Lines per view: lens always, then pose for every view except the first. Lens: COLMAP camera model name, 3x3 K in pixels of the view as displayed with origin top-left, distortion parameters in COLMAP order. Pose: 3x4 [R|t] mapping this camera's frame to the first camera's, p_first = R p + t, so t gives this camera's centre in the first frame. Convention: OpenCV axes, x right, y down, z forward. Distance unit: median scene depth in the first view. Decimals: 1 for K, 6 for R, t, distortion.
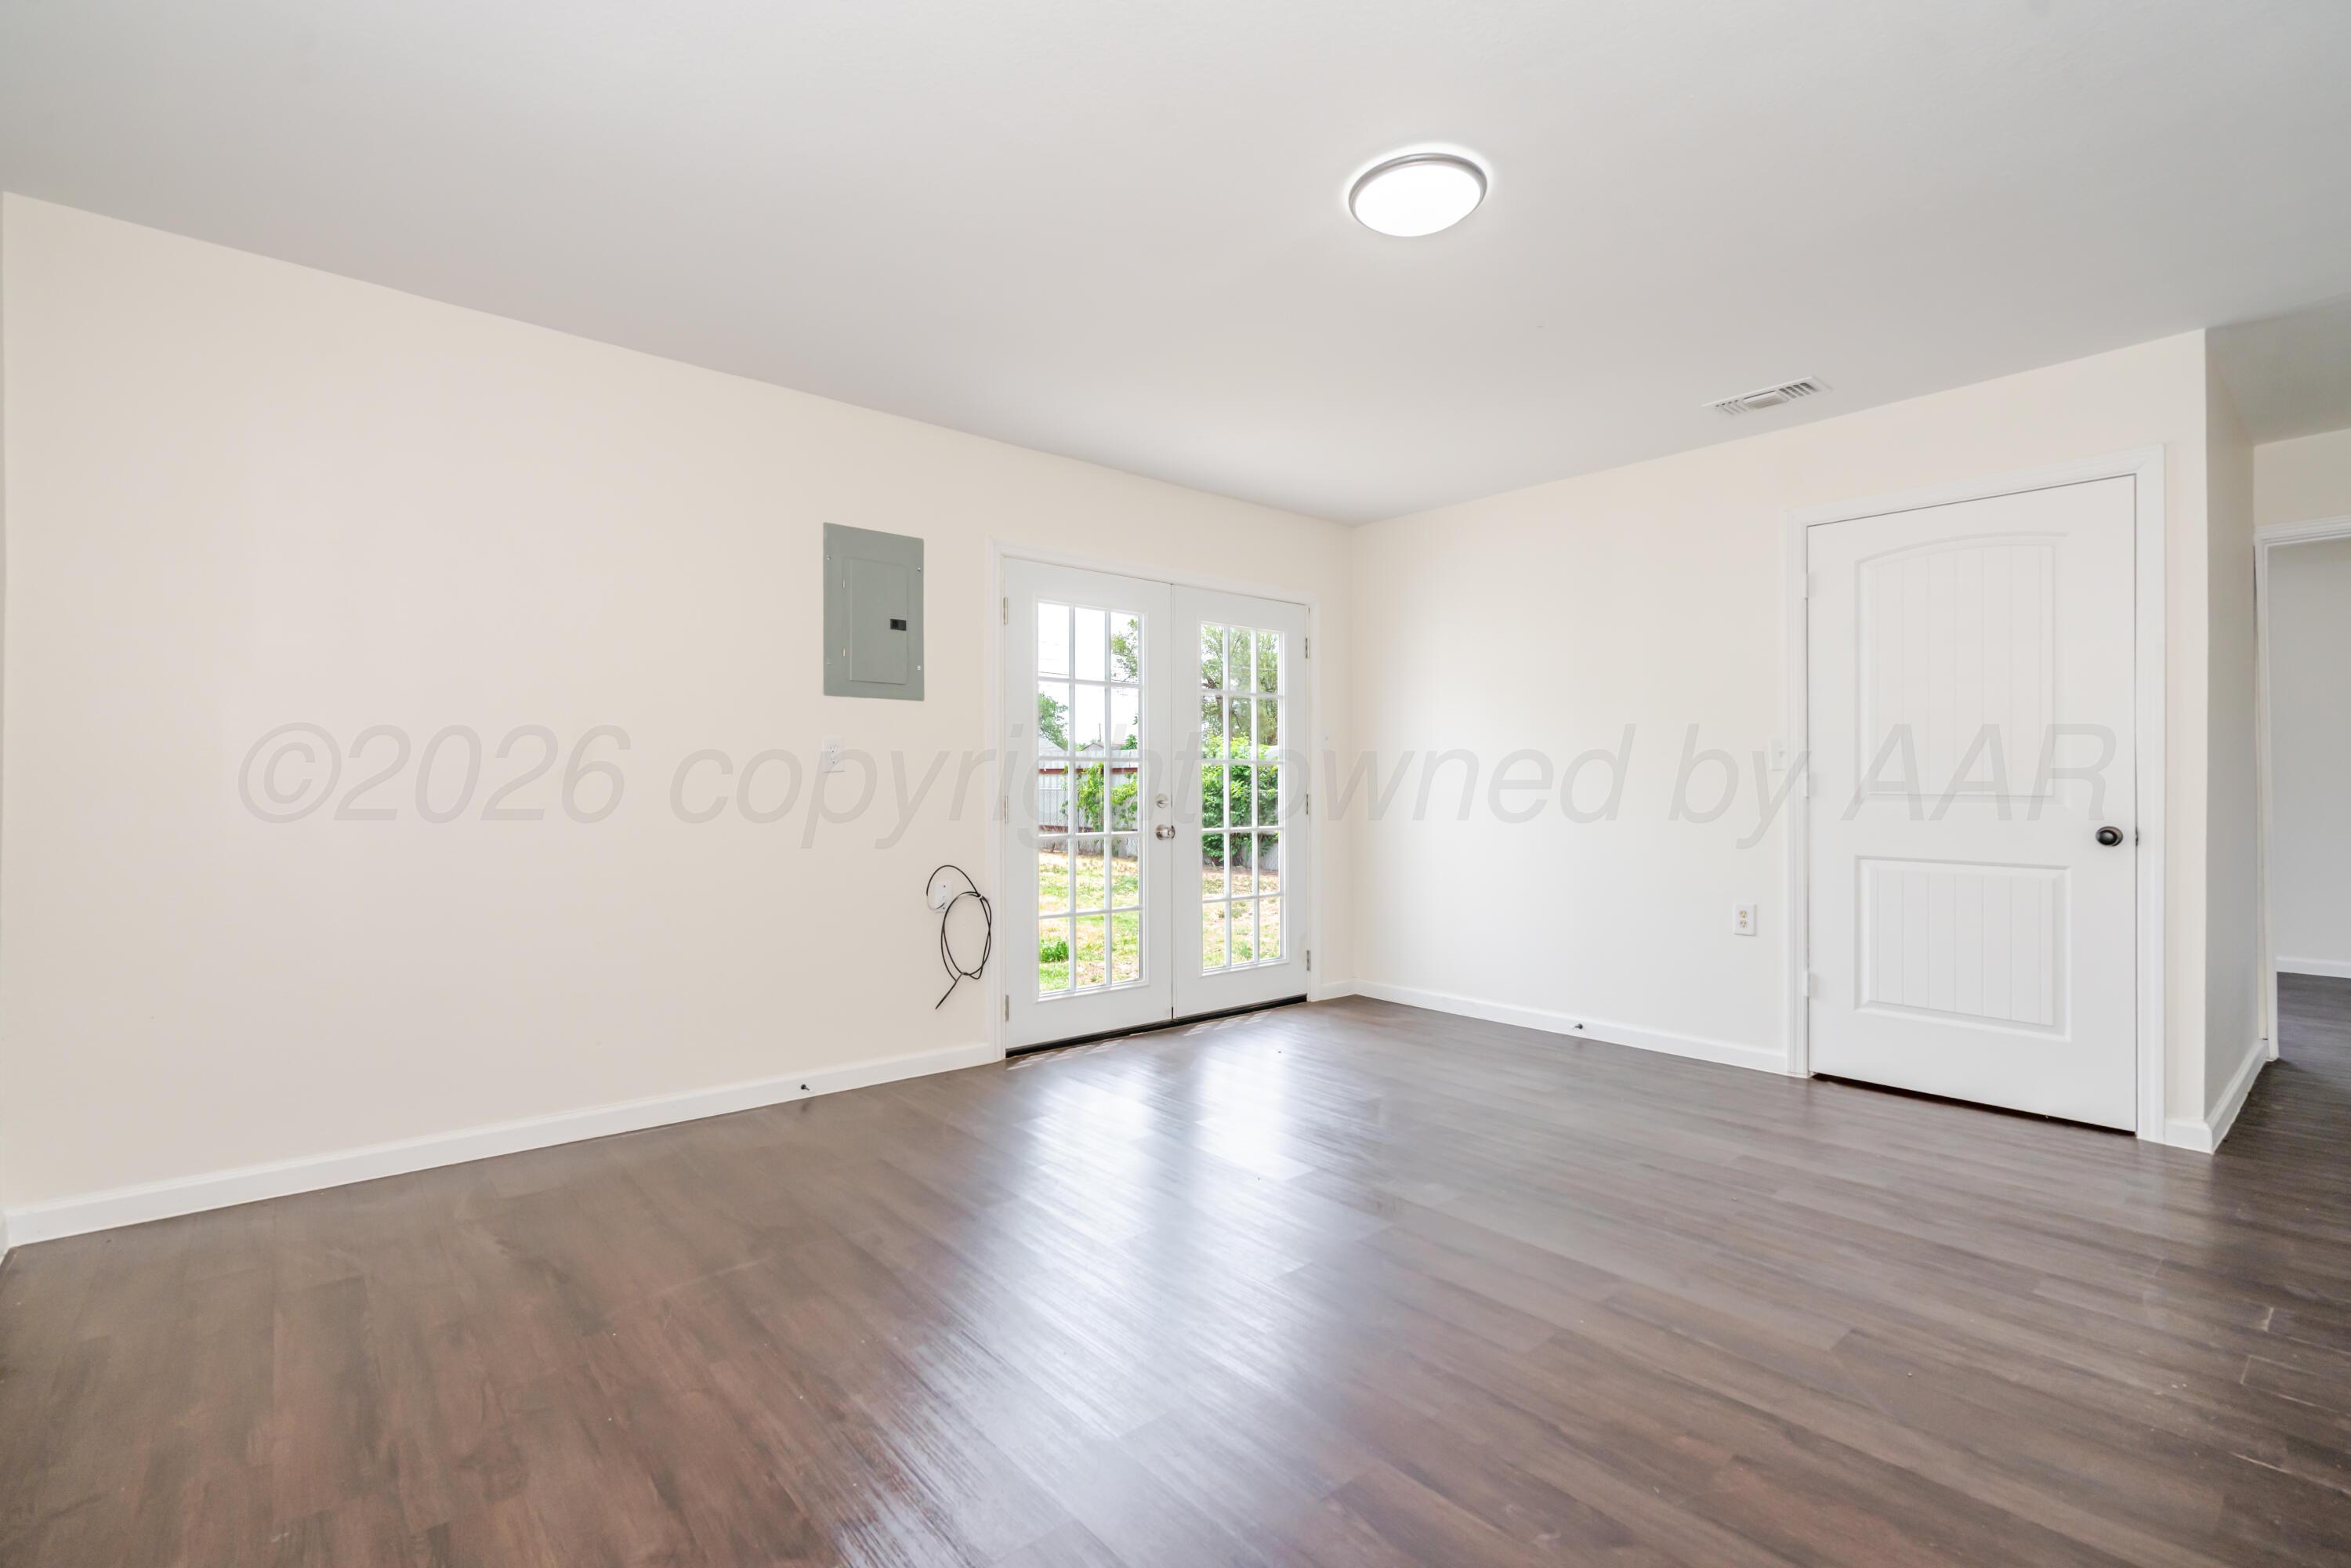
lens RADIAL K [[1070.0, 0, 1179.0], [0, 1070.0, 786.3], [0, 0, 1]] dist [-0.004573, 0.002900]
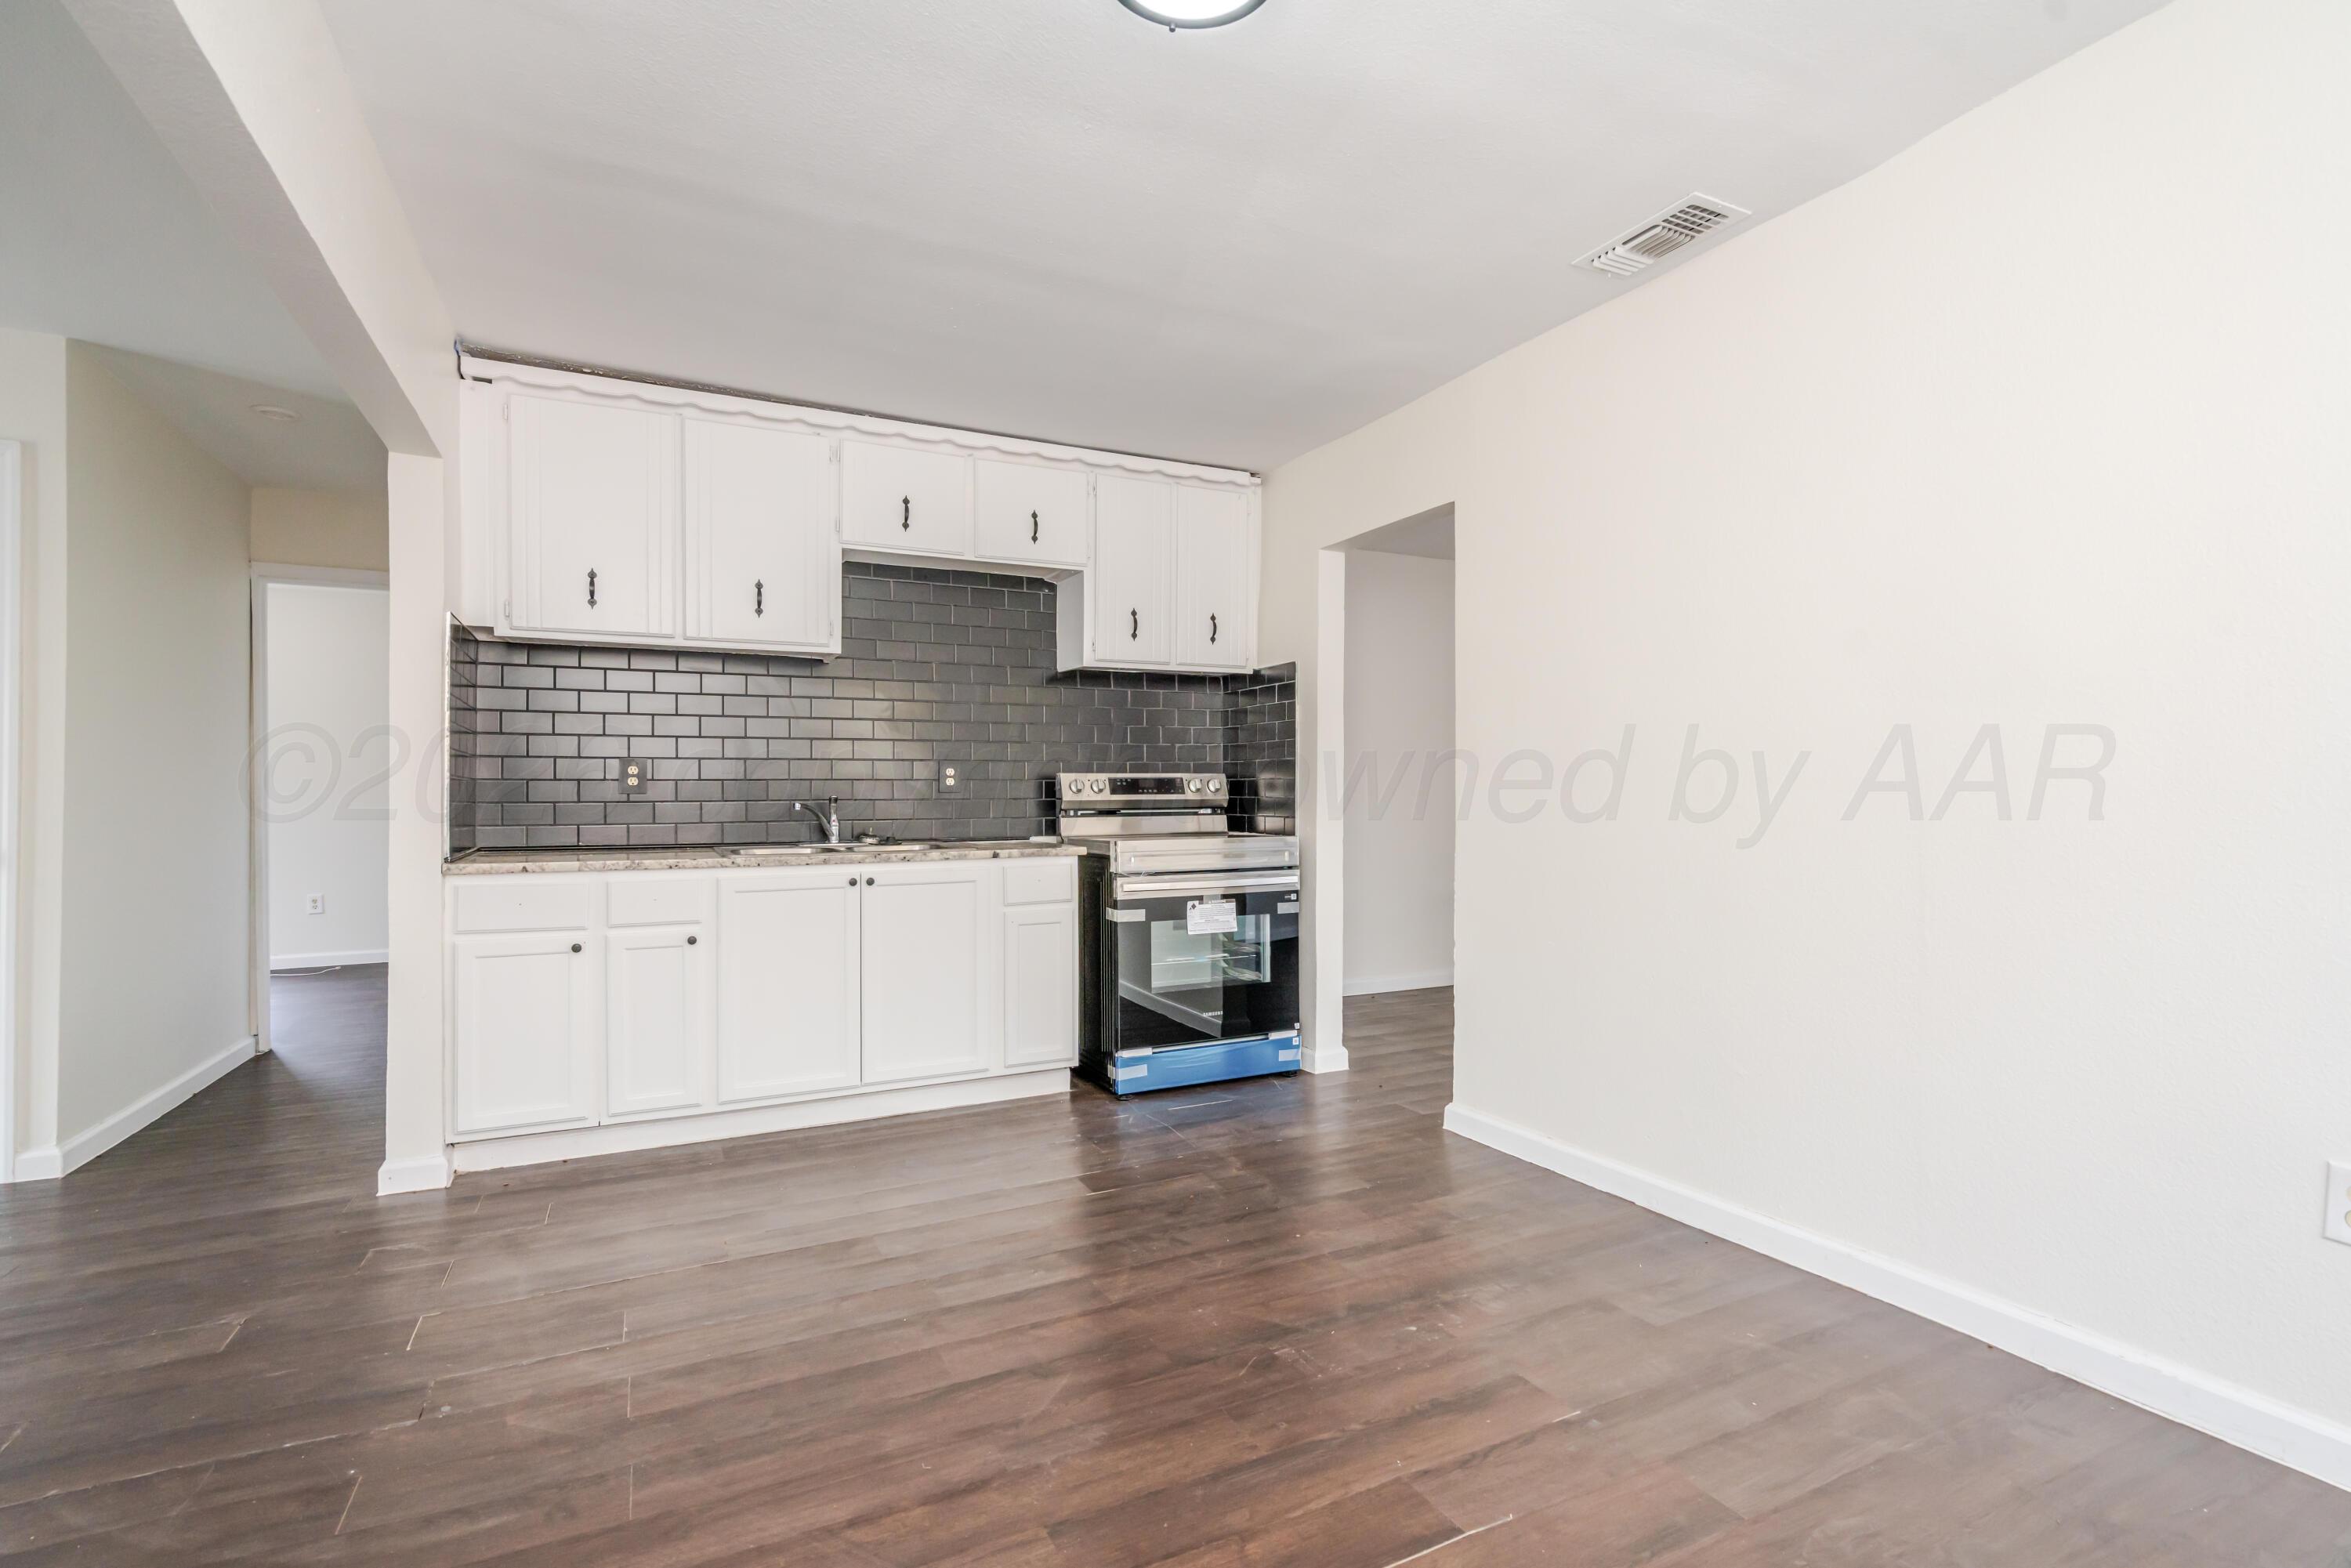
lens RADIAL K [[1070.0, 0, 1170.5], [0, 1070.0, 796.7], [0, 0, 1]] dist [-0.004573, 0.002900]
pose [[0.250994, 0.000781, 0.967988, 0.215073], [0.007780, 0.999966, -0.002824, 0.003967], [-0.967957, 0.008240, 0.250979, -0.184138]]
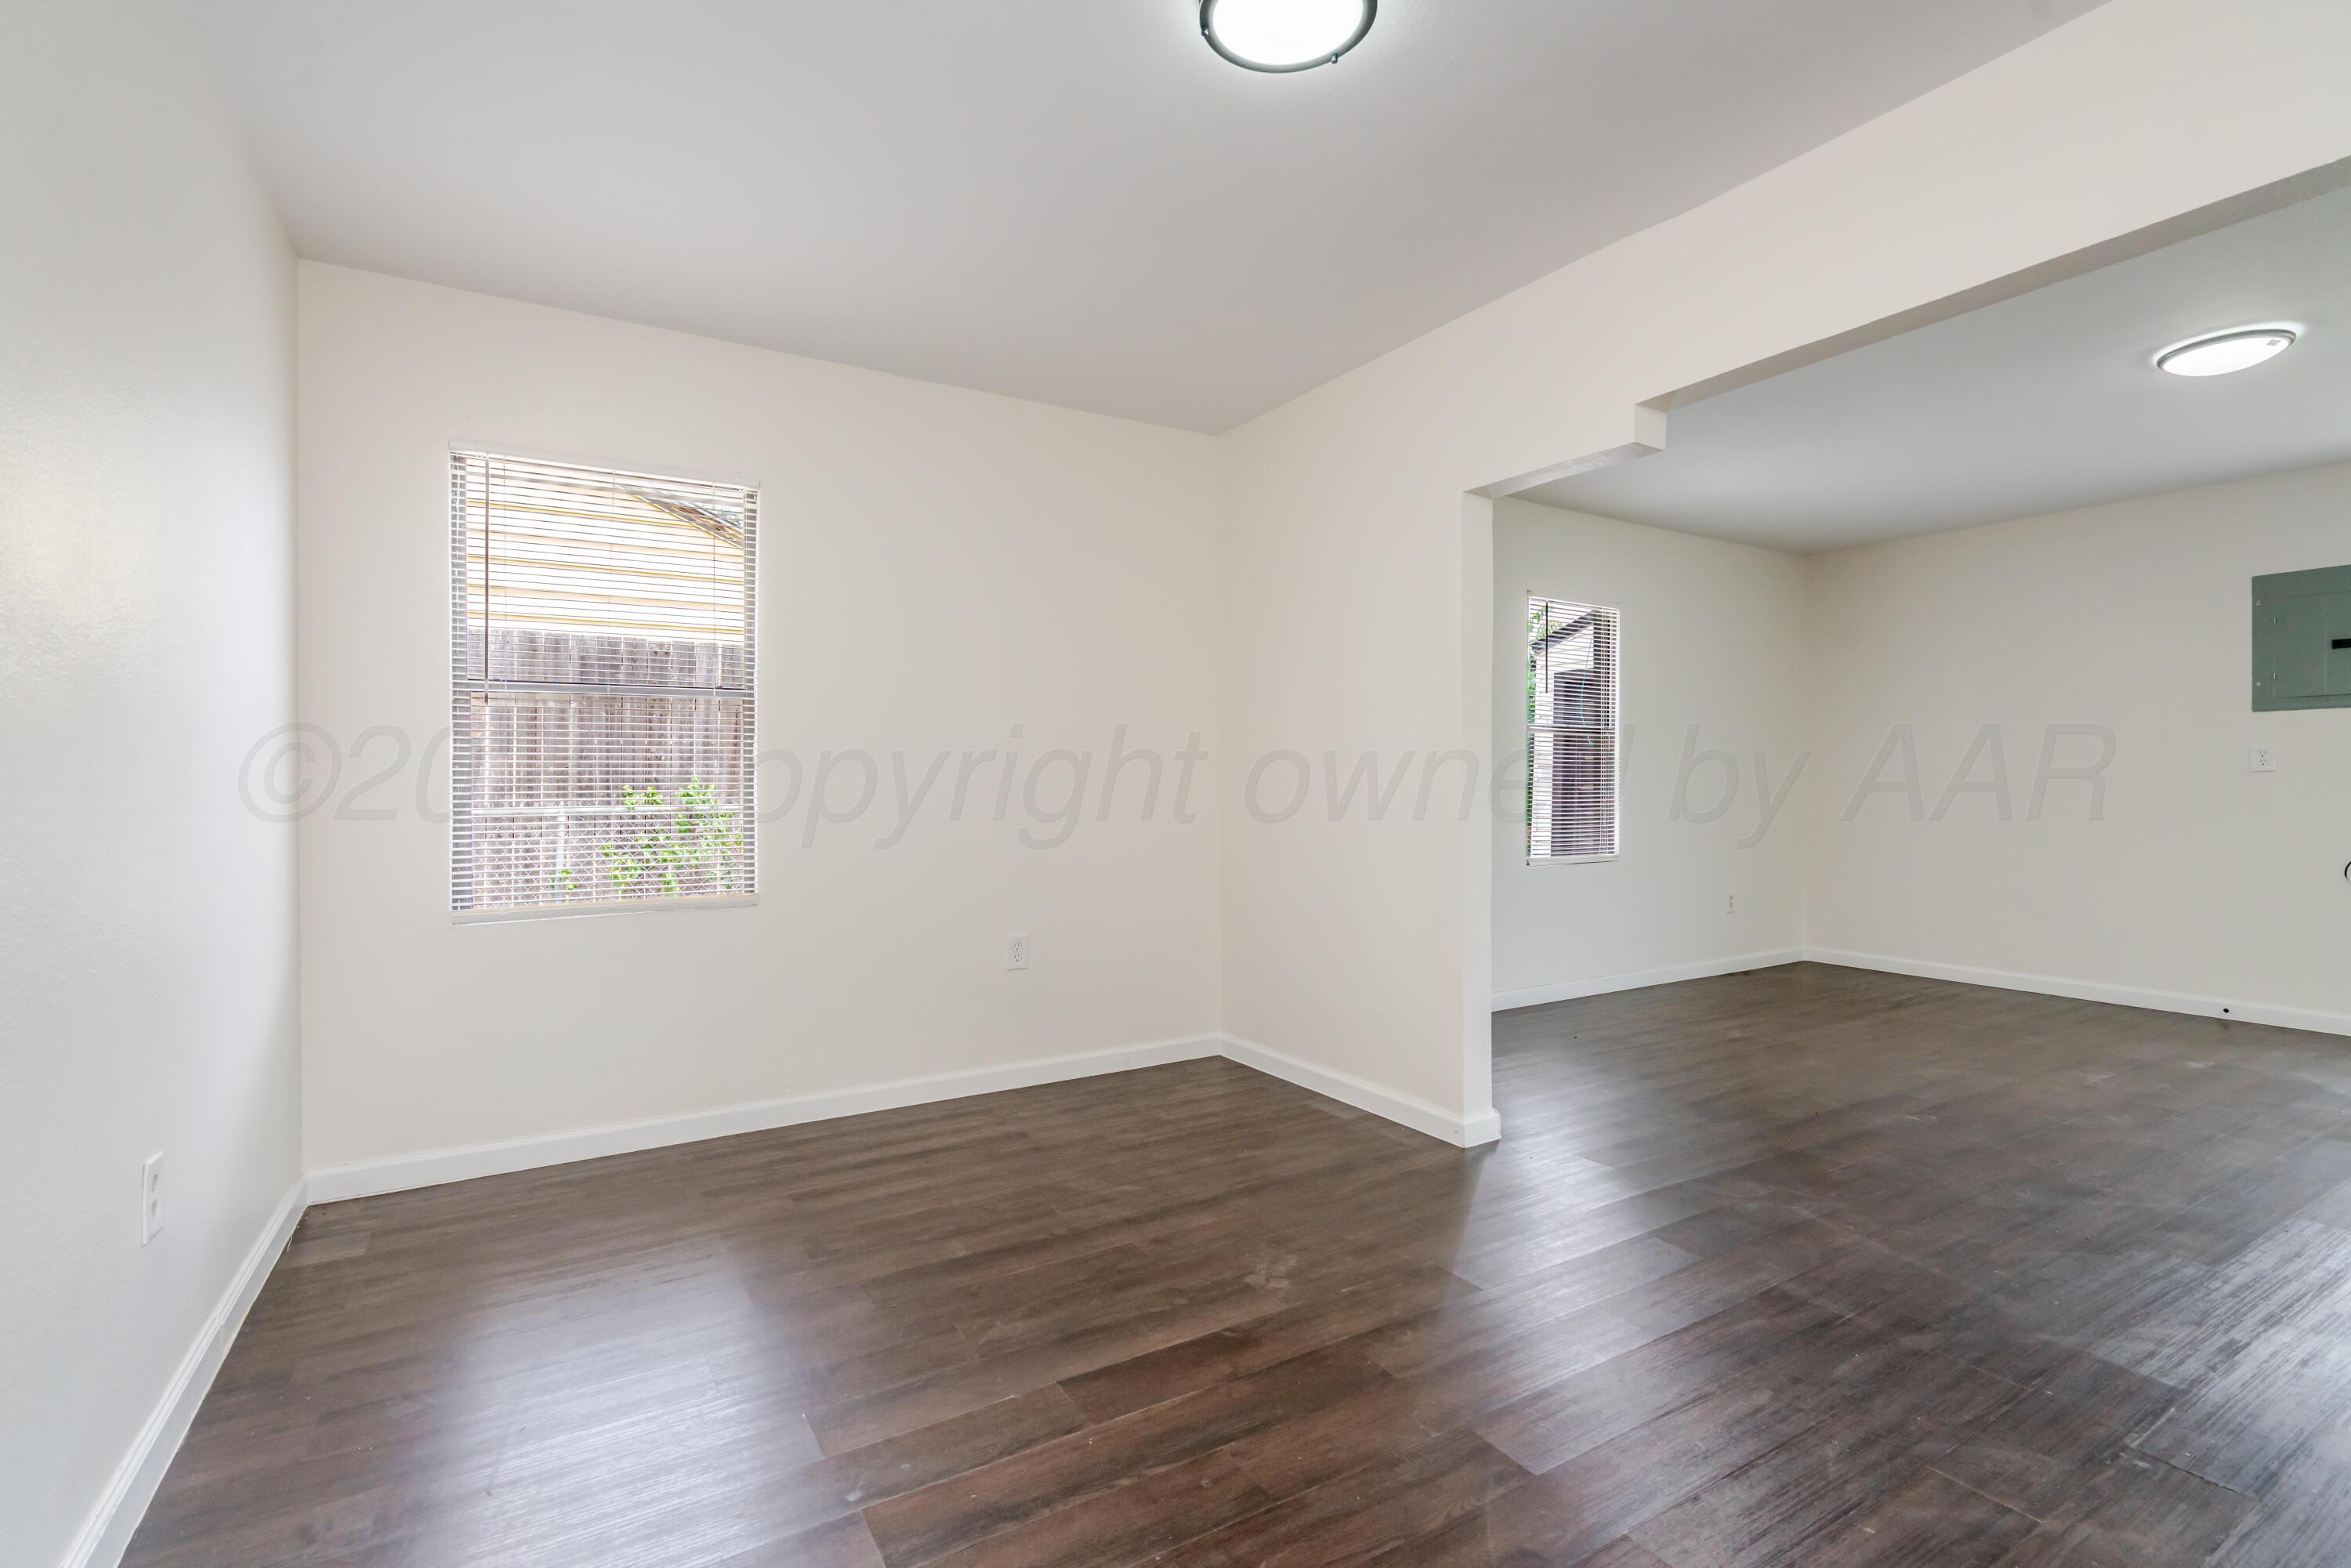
lens RADIAL K [[1070.0, 0, 1177.4], [0, 1070.0, 783.6], [0, 0, 1]] dist [-0.004573, 0.002900]
pose [[-0.161428, -0.001933, -0.986883, 1.074054], [0.002506, 0.999994, -0.002369, 0.004592], [0.986881, -0.002855, -0.161422, -0.057738]]
